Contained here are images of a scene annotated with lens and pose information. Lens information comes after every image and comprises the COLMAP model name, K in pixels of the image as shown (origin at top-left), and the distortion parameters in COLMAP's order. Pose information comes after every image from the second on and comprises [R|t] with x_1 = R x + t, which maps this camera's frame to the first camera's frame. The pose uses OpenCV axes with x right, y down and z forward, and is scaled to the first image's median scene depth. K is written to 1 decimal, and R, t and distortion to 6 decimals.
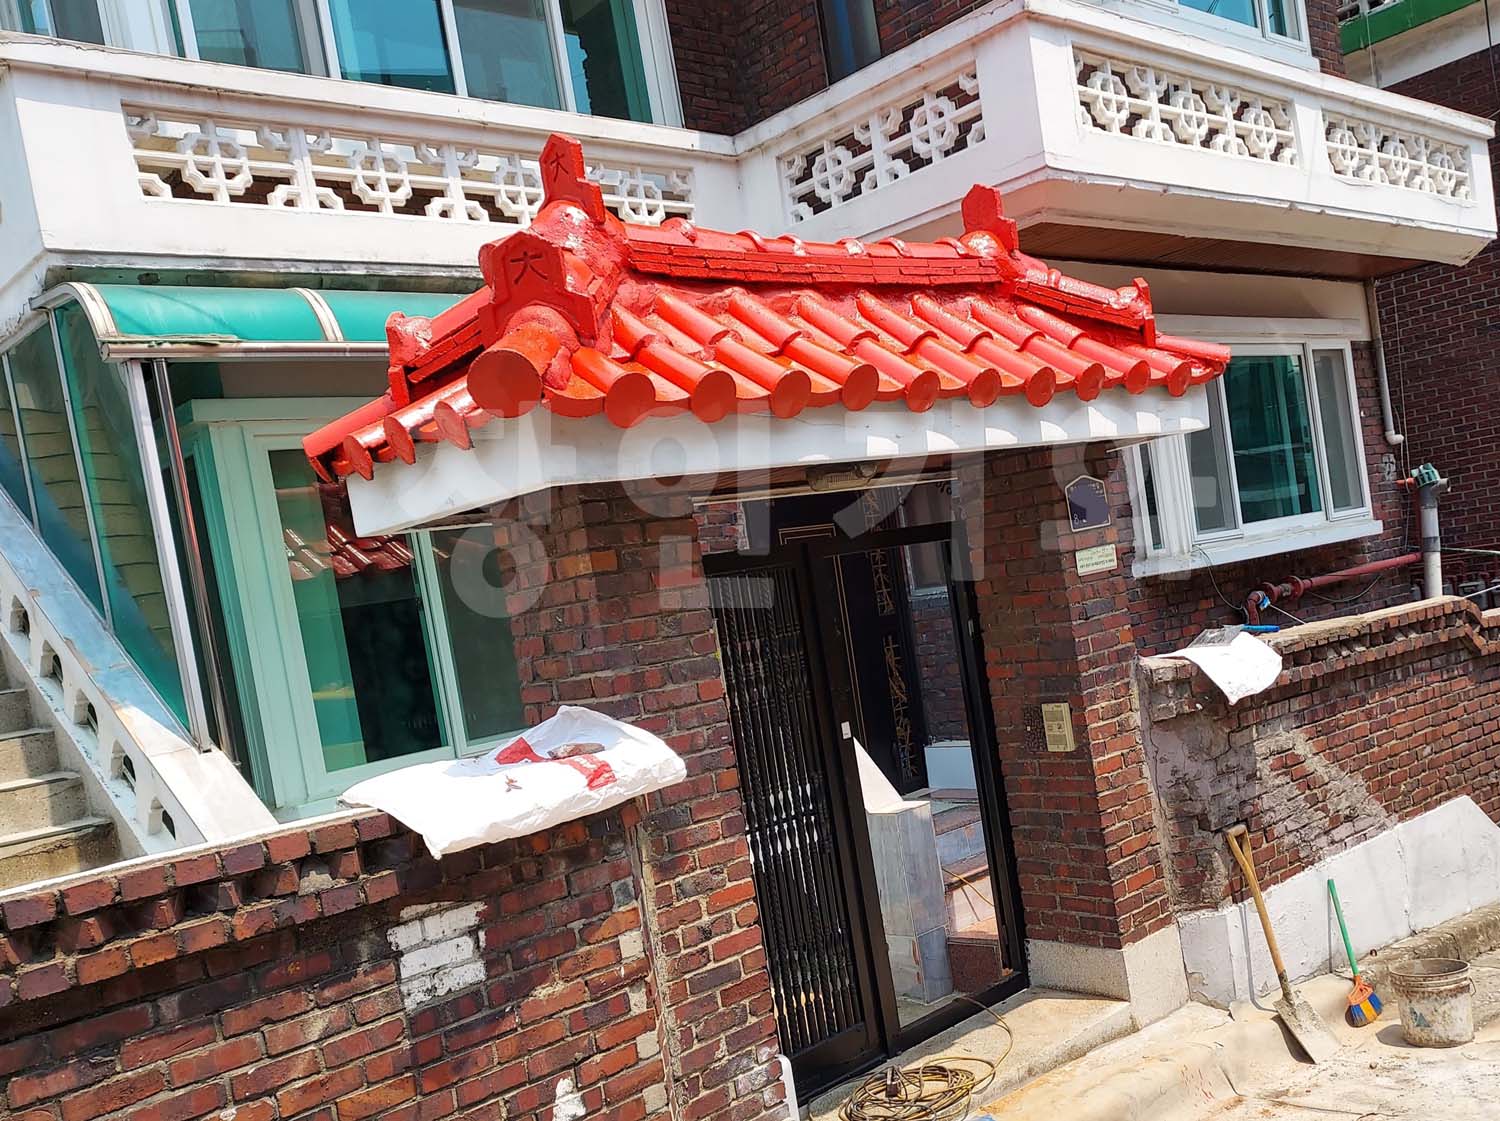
lens RADIAL K [[1573.2, 0, 824.9], [0, 1573.2, 692.5], [0, 0, 1]] dist [0.128690, -0.241770]
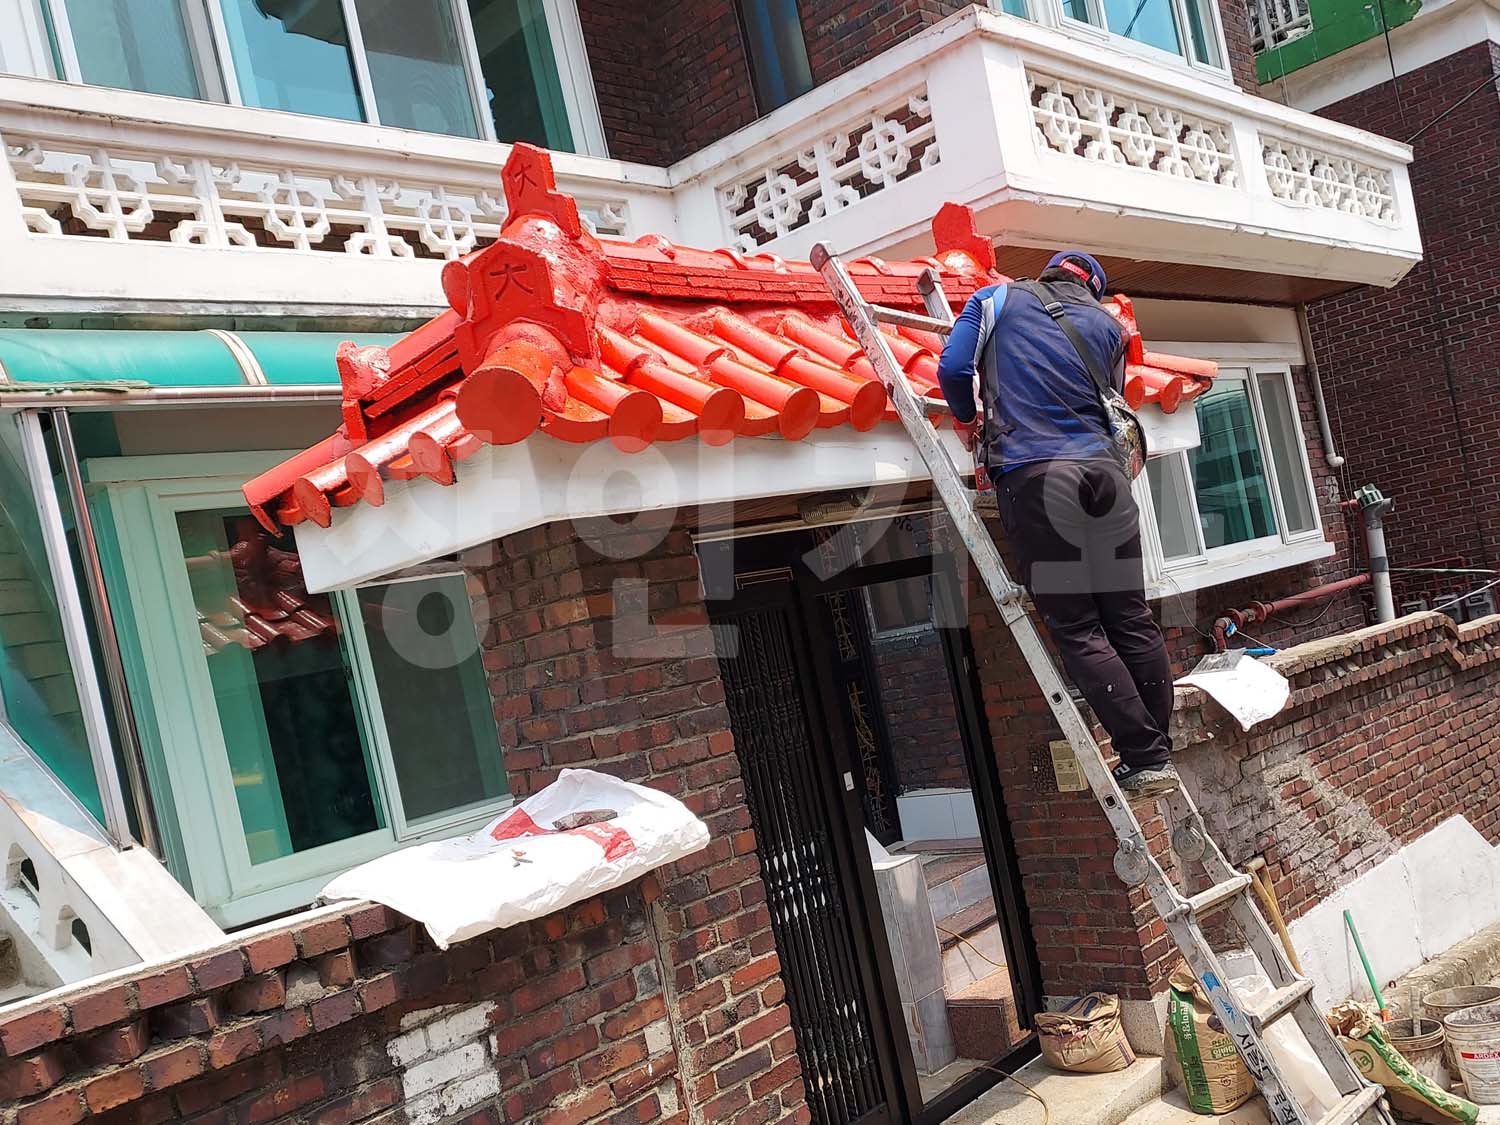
lens RADIAL K [[1596.1, 0, 883.0], [0, 1596.1, 652.2], [0, 0, 1]] dist [0.094786, -0.123789]
pose [[0.993398, -0.050242, 0.103128, -0.058208], [0.056403, 0.996738, -0.057719, 0.003661], [-0.099891, 0.063155, 0.992992, 0.064870]]
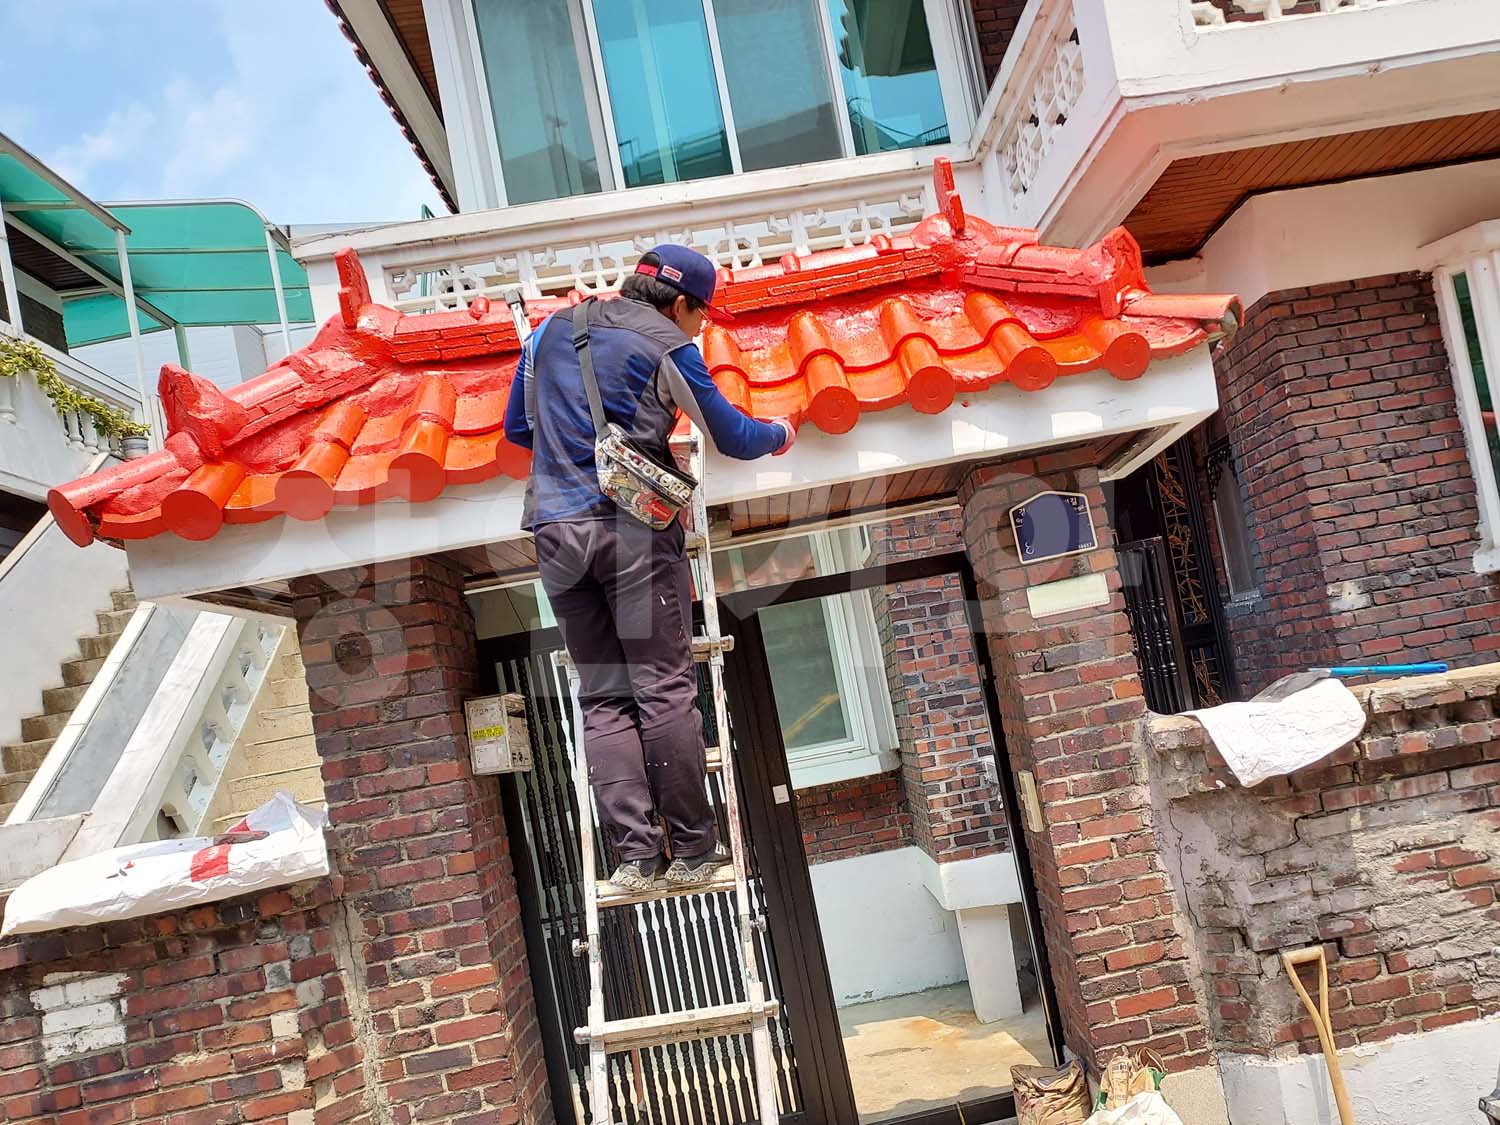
lens RADIAL K [[1333.2, 0, 767.5], [0, 1333.2, 672.4], [0, 0, 1]] dist [-0.007083, 0.084471]
pose [[0.741937, 0.002095, -0.670467, 0.520120], [0.019801, 0.999490, 0.025035, -0.066331], [0.670178, -0.031851, 0.741517, 0.412258]]
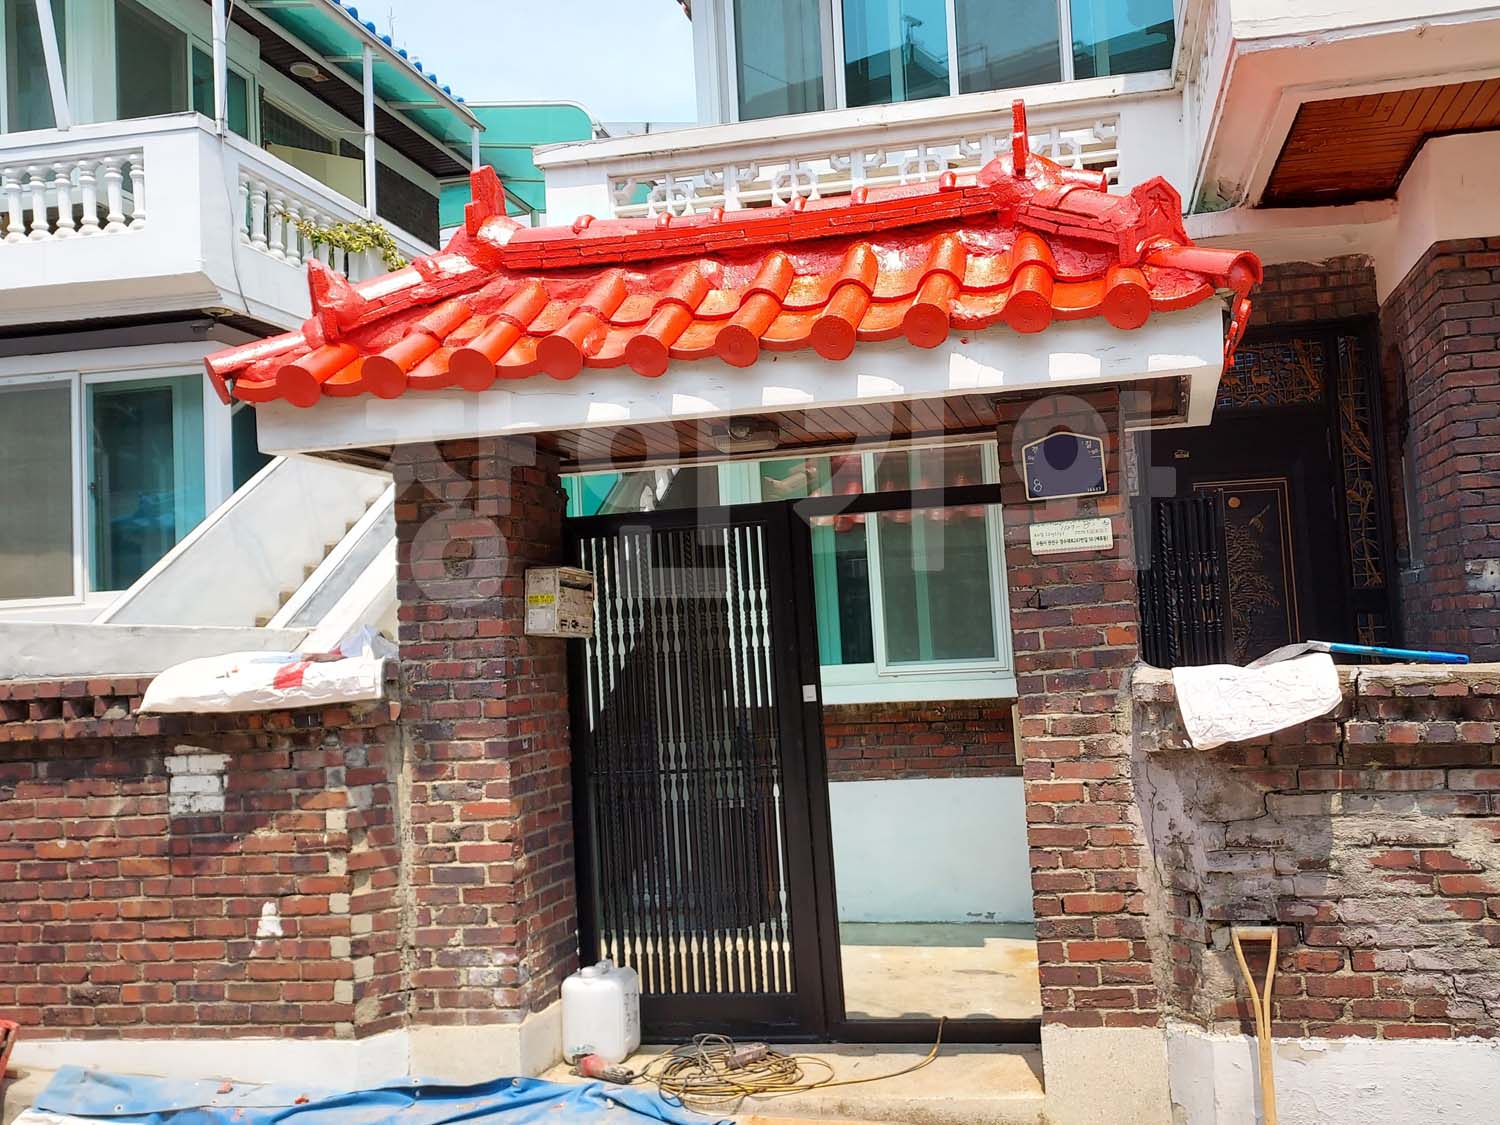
lens RADIAL K [[1332.6, 0, 750.0], [0, 1332.6, 562.5], [0, 0, 1]] dist [-0.000602, 0.048158]
pose [[0.515398, 0.076589, -0.853521, 0.679599], [-0.094909, 0.994972, 0.031971, -0.078513], [0.851679, 0.064529, 0.520076, 0.524505]]
